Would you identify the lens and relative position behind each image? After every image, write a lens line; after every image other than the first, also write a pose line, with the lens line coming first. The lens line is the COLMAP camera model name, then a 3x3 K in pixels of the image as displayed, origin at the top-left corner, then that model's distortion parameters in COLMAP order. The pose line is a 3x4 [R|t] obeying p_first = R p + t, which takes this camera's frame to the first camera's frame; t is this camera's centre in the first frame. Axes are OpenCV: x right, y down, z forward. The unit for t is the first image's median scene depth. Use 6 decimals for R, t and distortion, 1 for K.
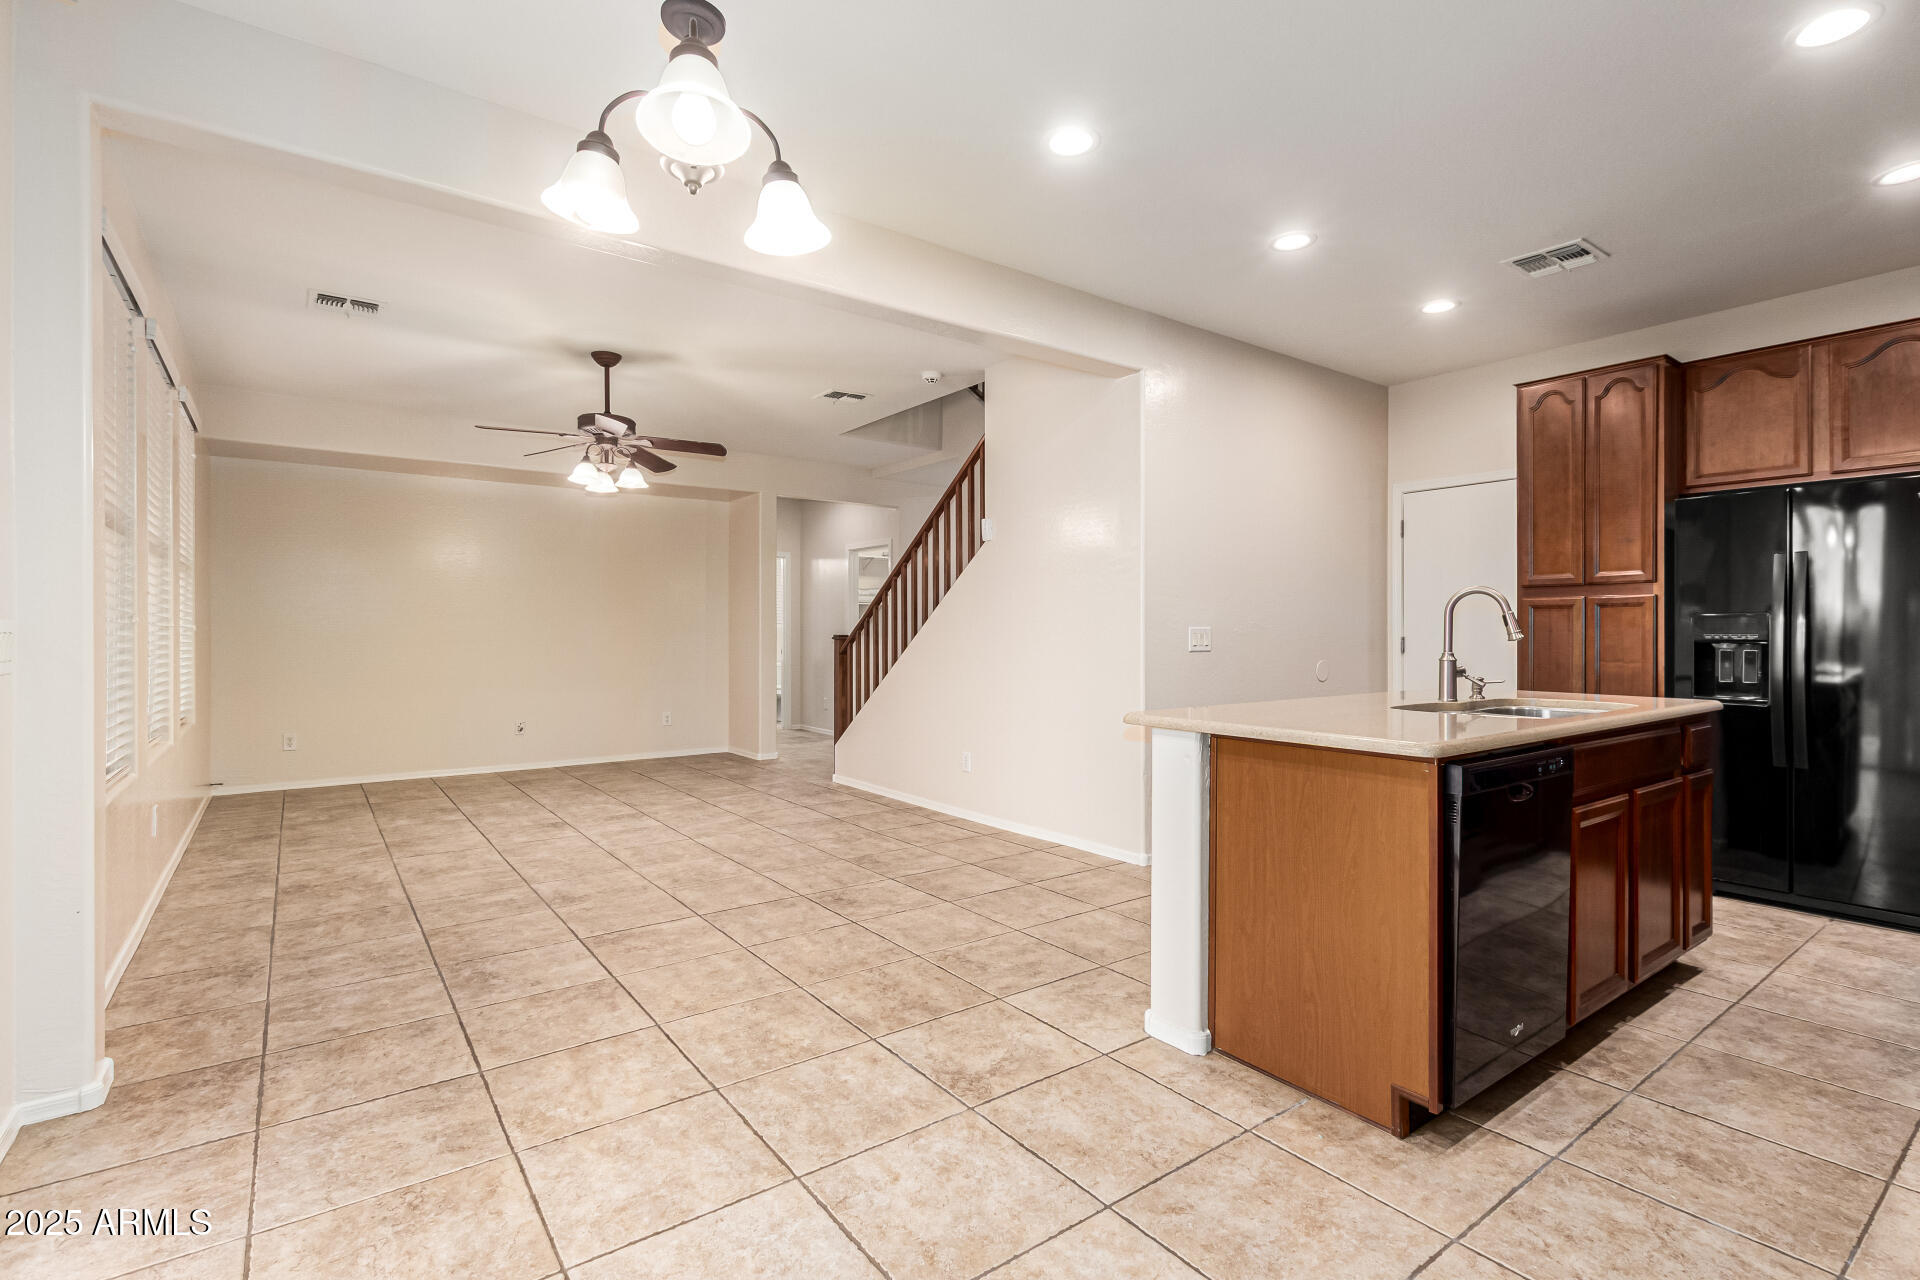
lens RADIAL K [[892.6, 0, 966.7], [0, 892.6, 633.8], [0, 0, 1]] dist [0.010594, -0.000478]
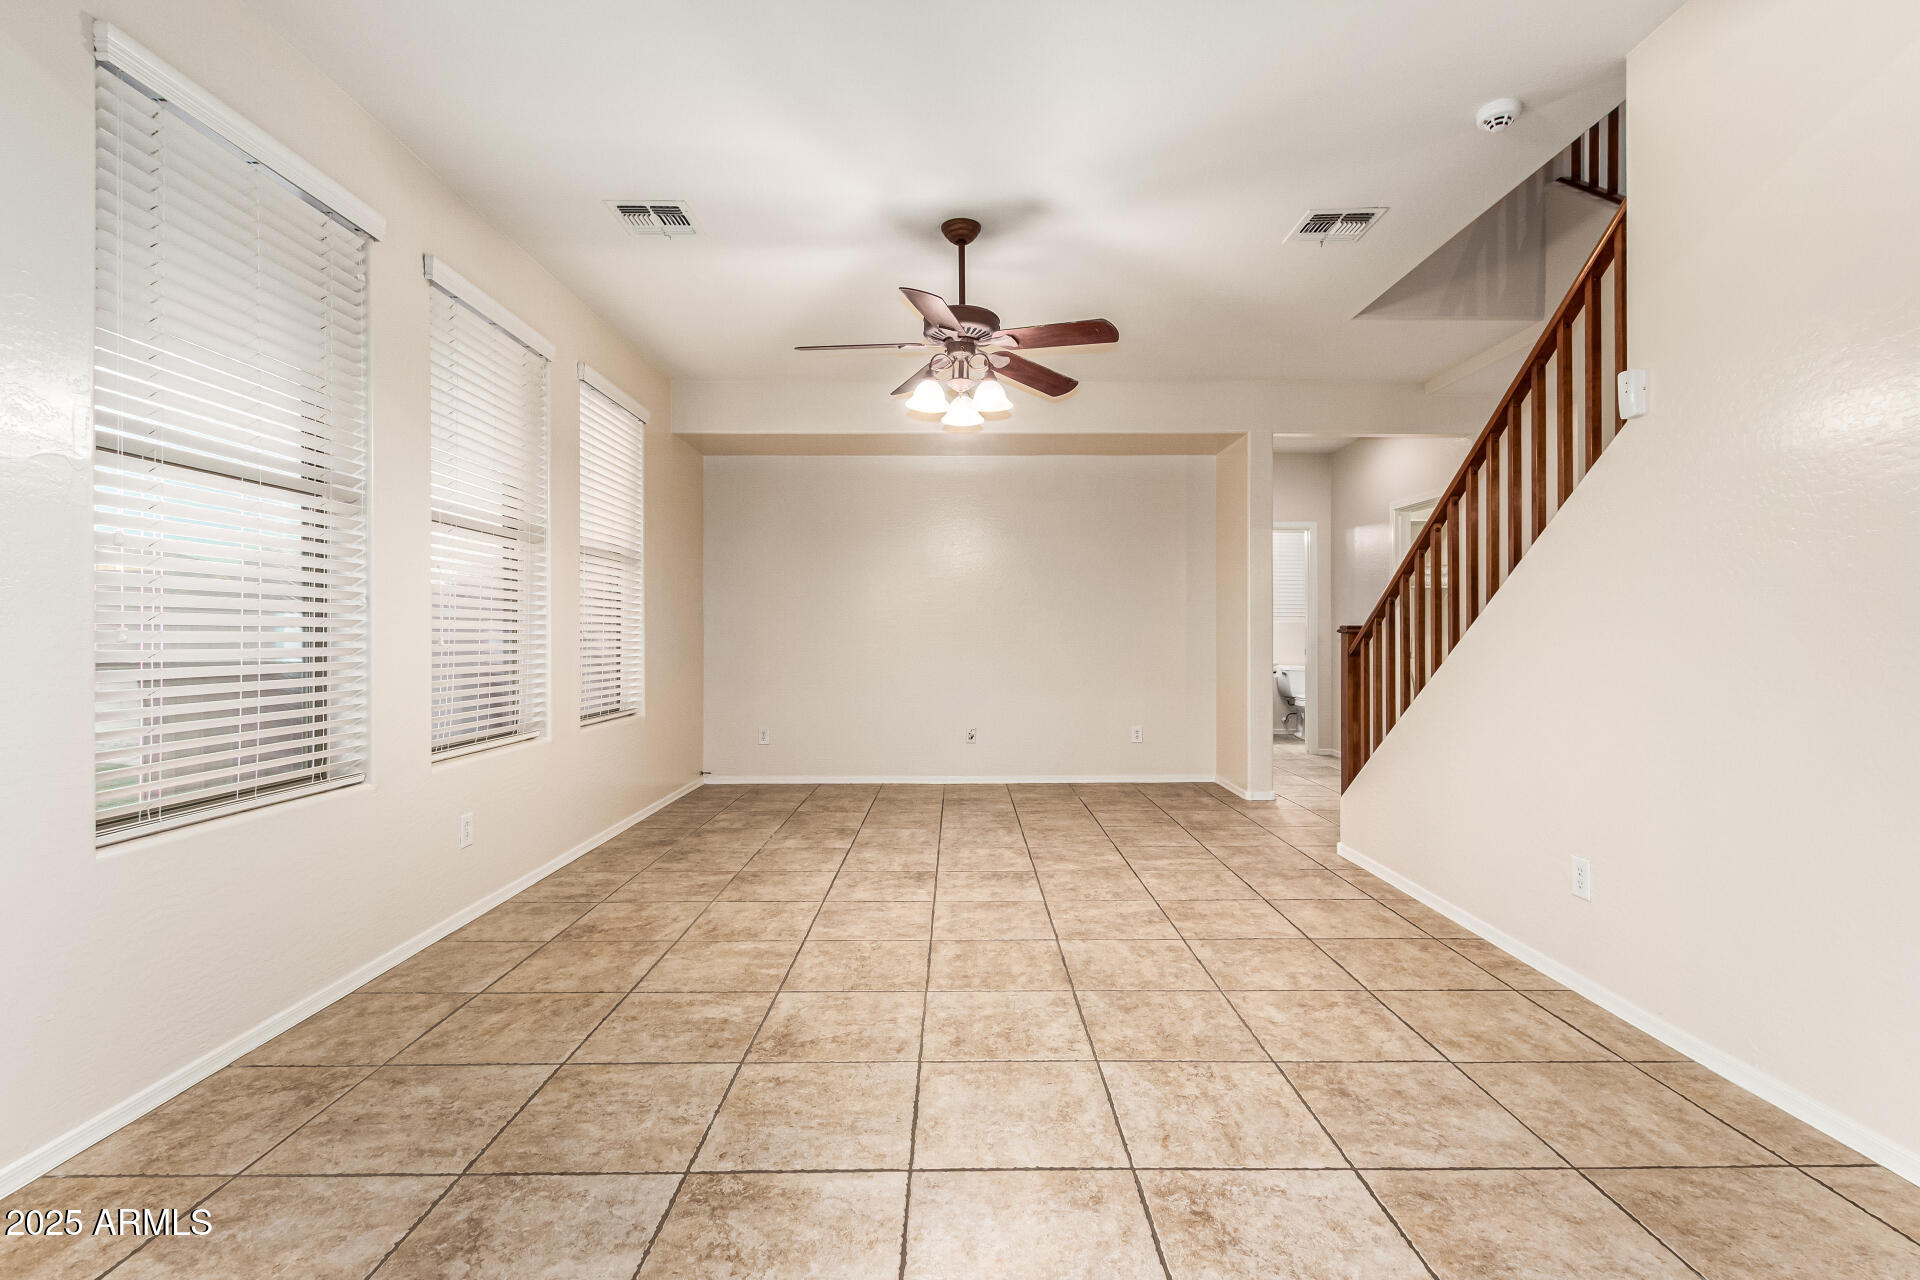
lens RADIAL K [[895.0, 0, 975.8], [0, 895.0, 631.3], [0, 0, 1]] dist [0.013912, -0.005164]
pose [[0.816044, -0.000179, -0.577990, 0.020055], [-0.002066, 0.999993, -0.003226, 0.013111], [0.577986, 0.003827, 0.816037, 0.560094]]
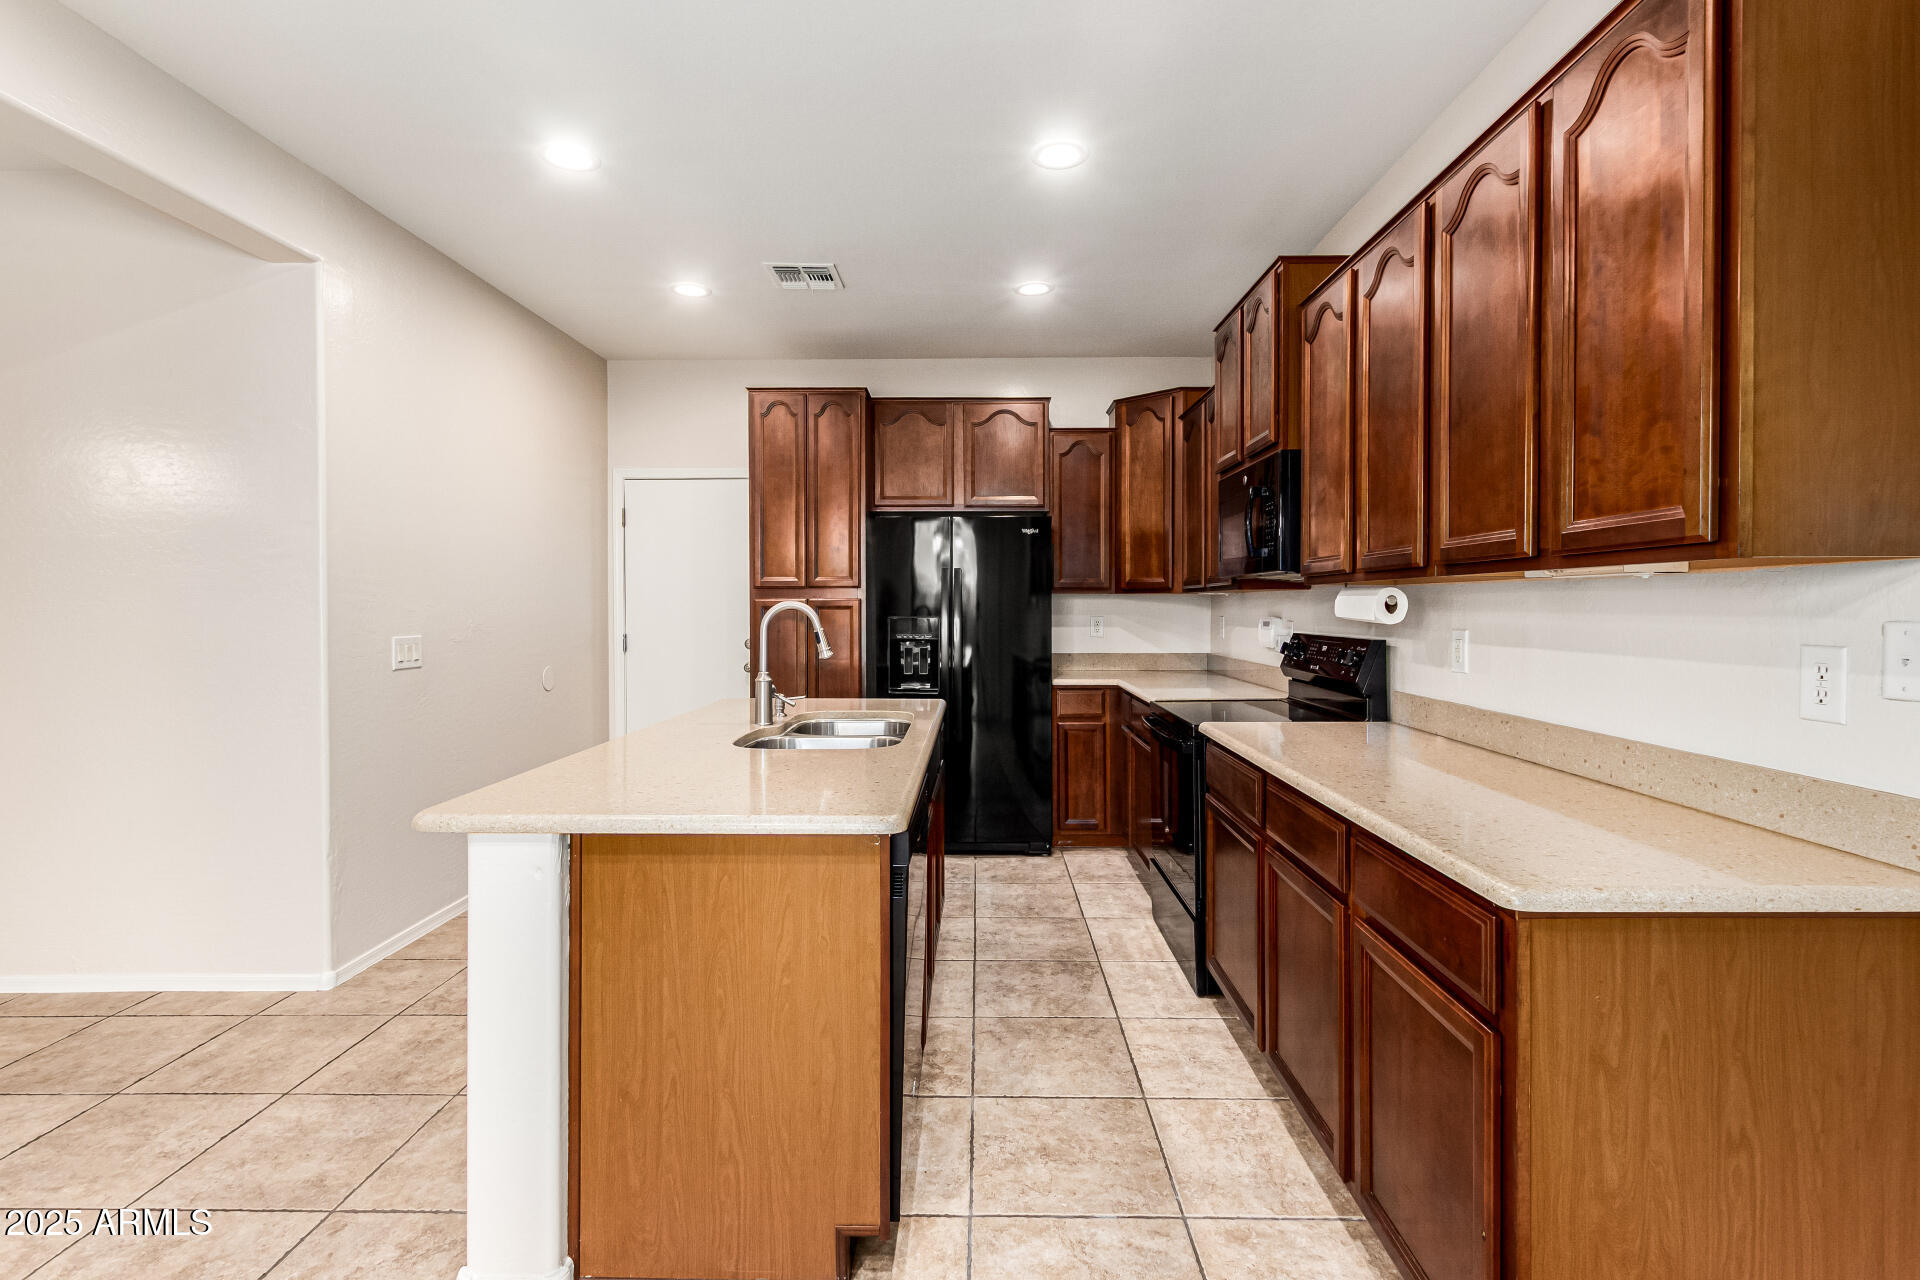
lens RADIAL K [[905.9, 0, 966.0], [0, 905.9, 614.4], [0, 0, 1]] dist [0.010225, -0.004449]
pose [[0.611611, -0.008817, 0.791110, -0.058733], [0.002090, 0.999952, 0.009529, -0.036983], [-0.791156, -0.004174, 0.611600, 0.209525]]
